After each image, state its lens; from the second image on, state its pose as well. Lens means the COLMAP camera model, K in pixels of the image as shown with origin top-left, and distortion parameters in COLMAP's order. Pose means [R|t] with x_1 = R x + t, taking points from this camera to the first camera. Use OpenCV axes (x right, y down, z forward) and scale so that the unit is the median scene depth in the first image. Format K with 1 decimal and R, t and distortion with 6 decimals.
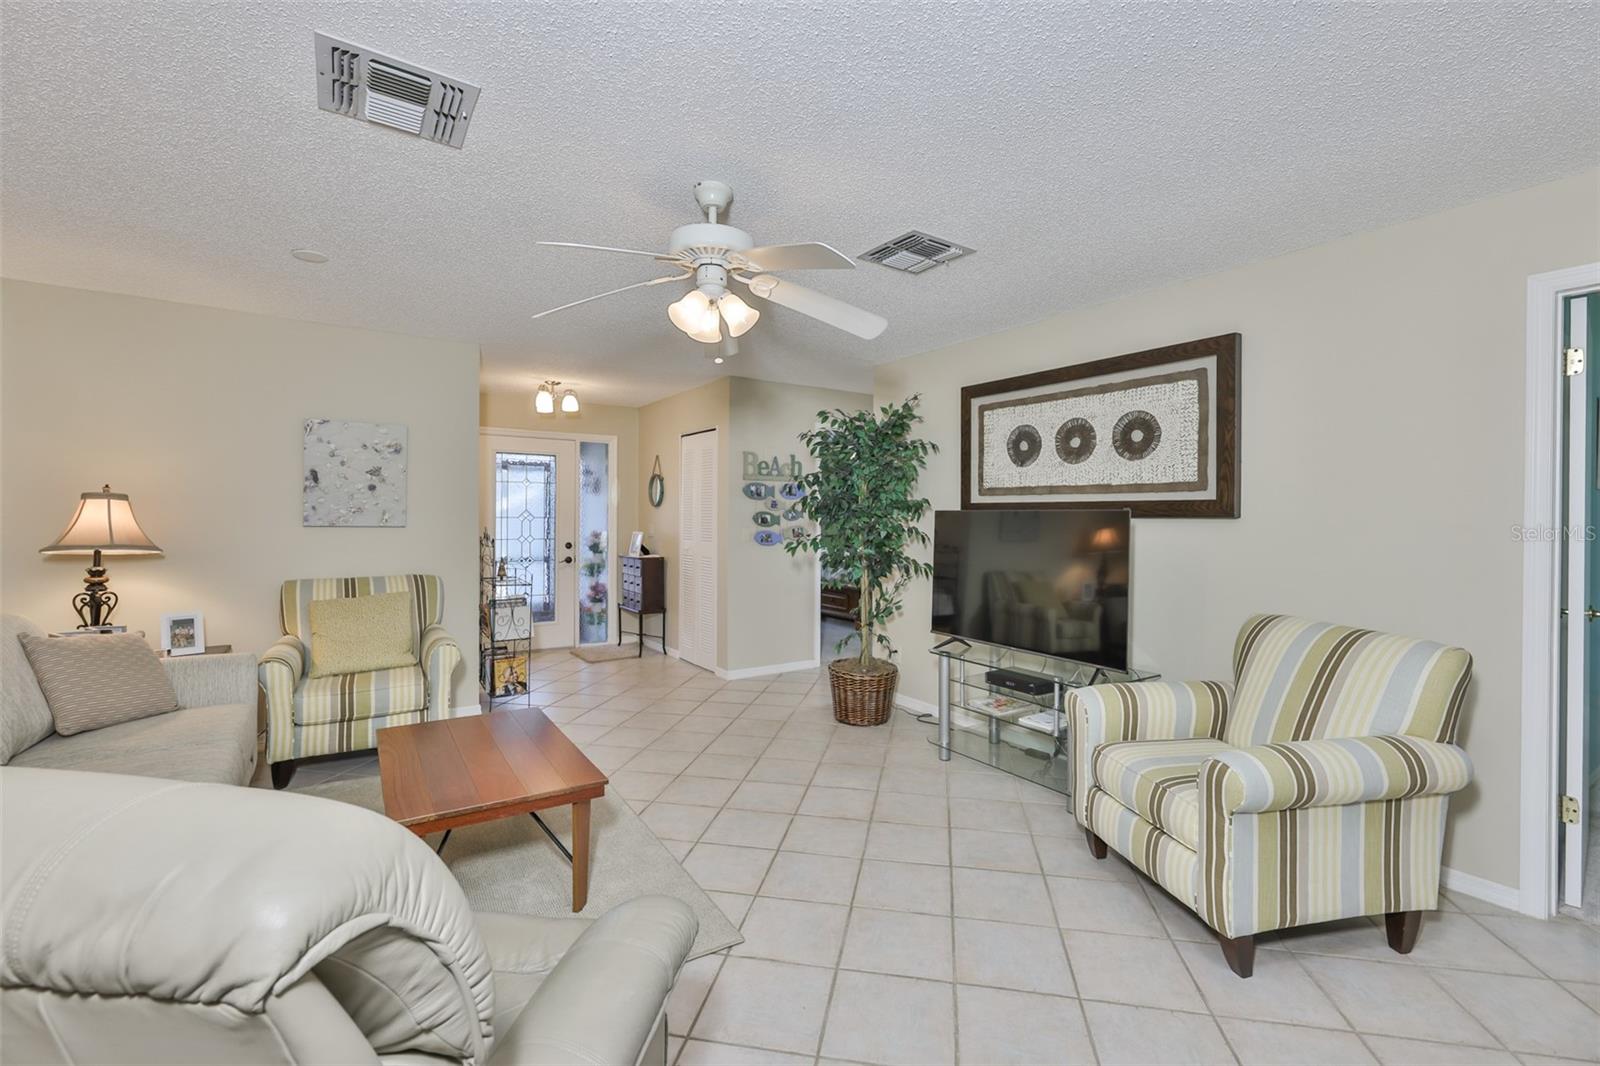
lens RADIAL K [[696.7, 0, 809.5], [0, 696.7, 525.1], [0, 0, 1]] dist [-0.002233, 0.000553]
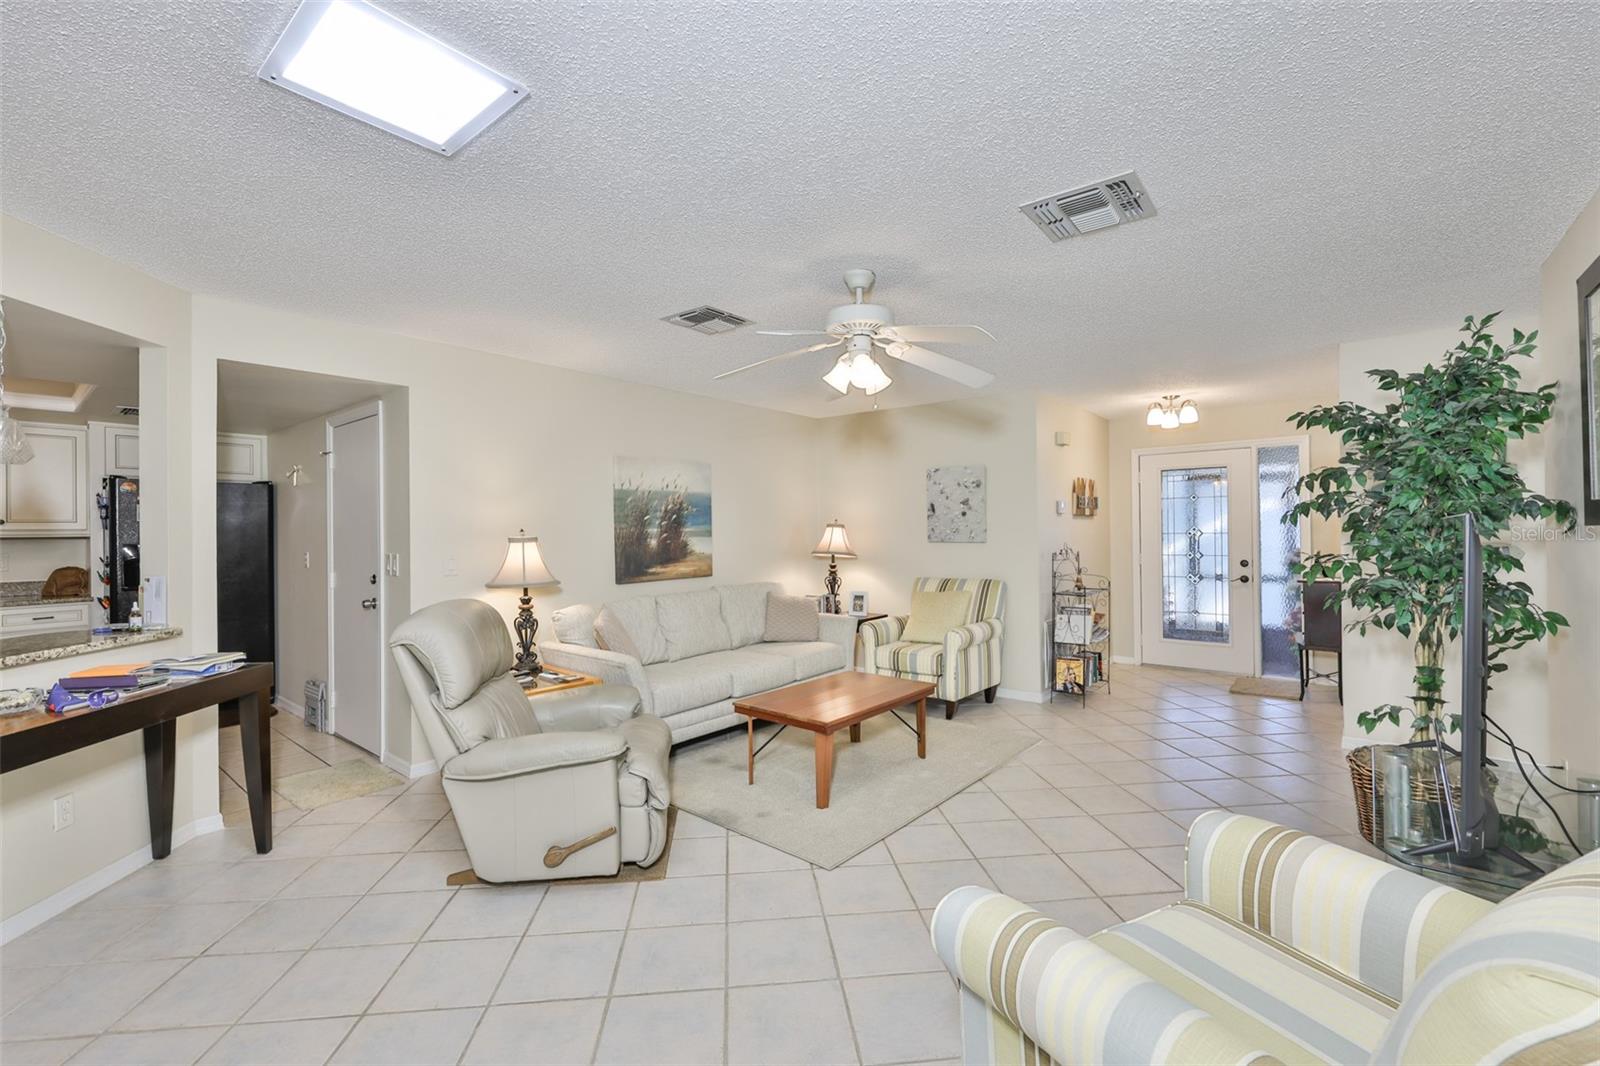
lens RADIAL K [[669.9, 0, 801.0], [0, 669.9, 524.1], [0, 0, 1]] dist [0.000968, 0.000290]
pose [[0.290411, -0.021266, -0.956666, 0.562245], [0.000182, 0.999754, -0.022169, -0.004639], [0.956902, 0.006264, 0.290343, 0.320299]]
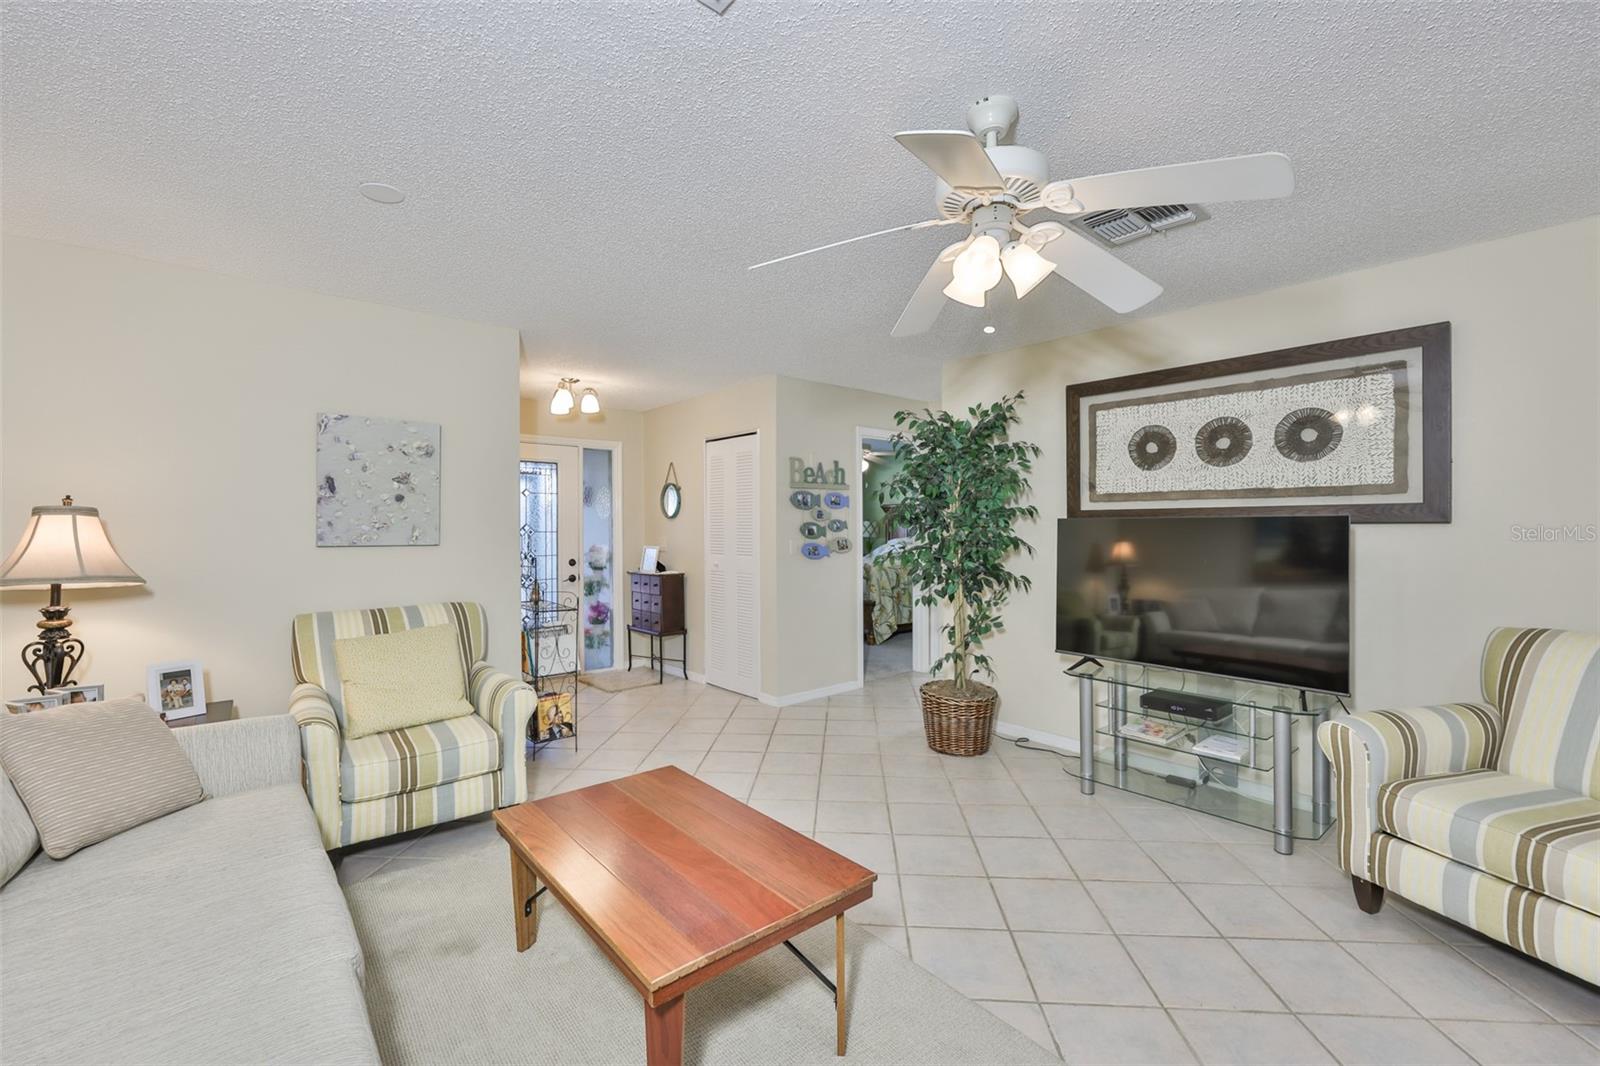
lens RADIAL K [[678.0, 0, 800.0], [0, 678.0, 533.0], [0, 0, 1]] dist [-0.000350, 0.000410]
pose [[0.993444, -0.013334, 0.113541, -0.258673], [0.013740, 0.999902, -0.002794, -0.004227], [-0.113493, 0.004336, 0.993529, 0.155446]]
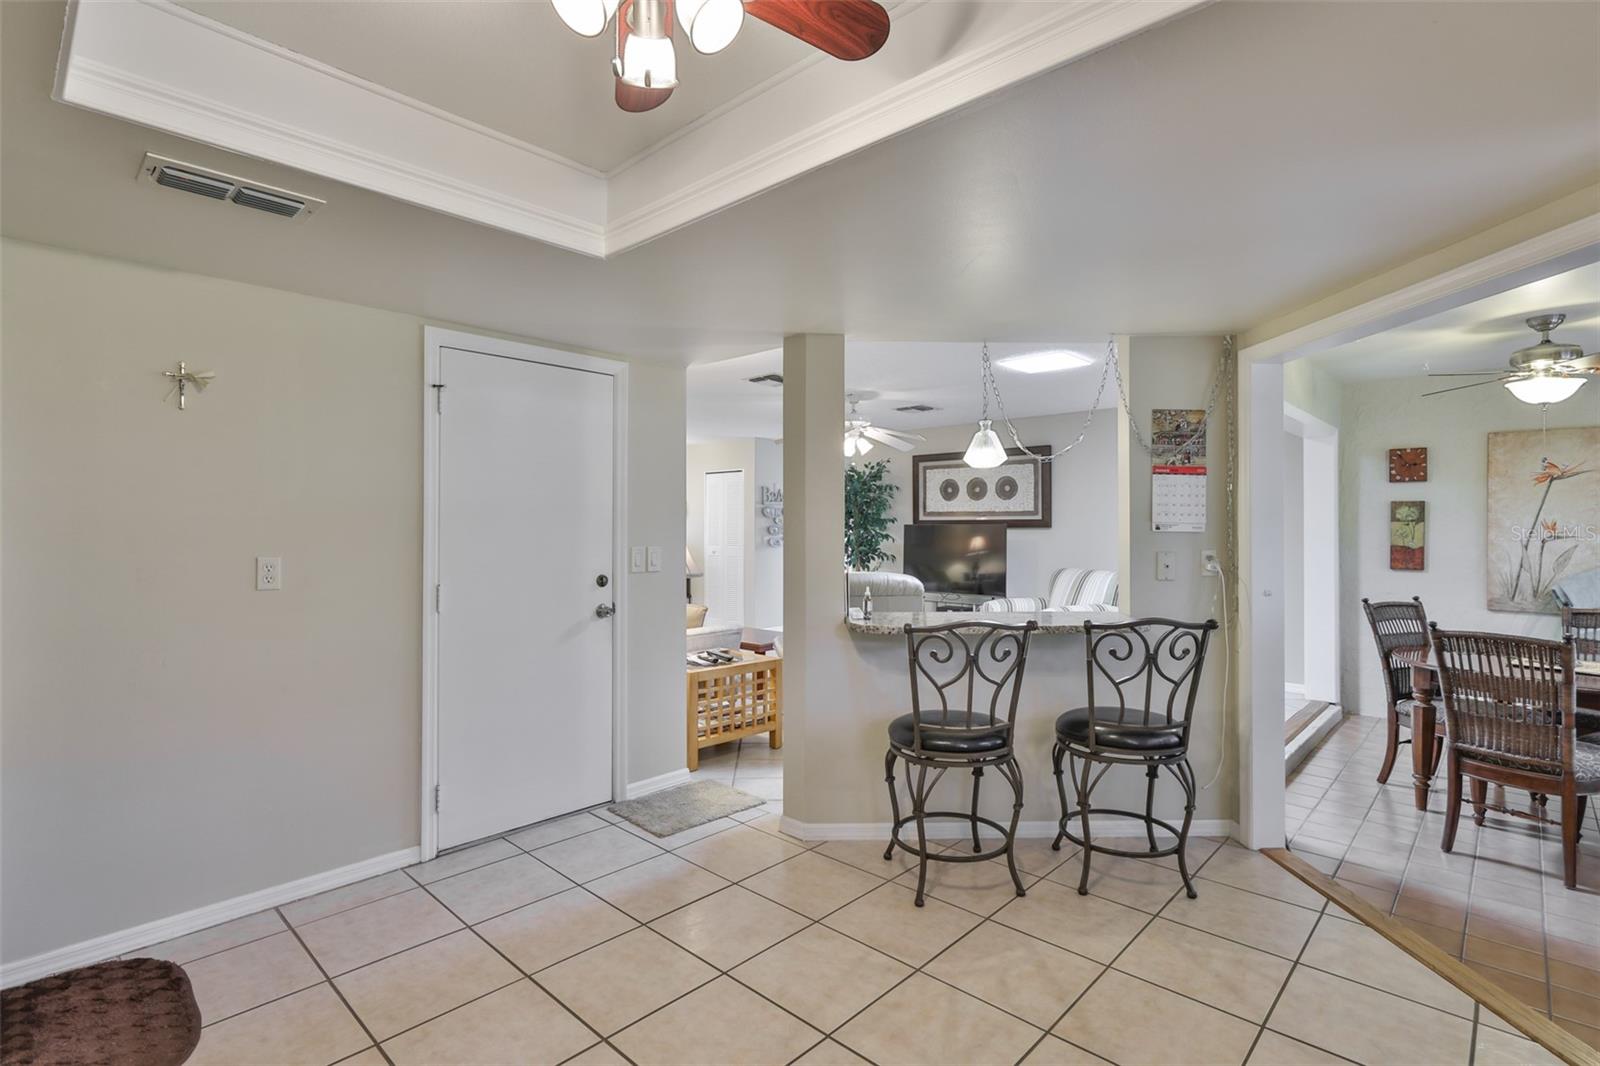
lens RADIAL K [[759.1, 0, 800.0], [0, 759.1, 533.0], [0, 0, 1]] dist [-0.000337, 0.000587]
pose [[0.976410, -0.007615, 0.215788, -0.527462], [0.008646, 0.999955, -0.003836, 0.007412], [-0.215750, 0.005611, 0.976433, -0.912237]]
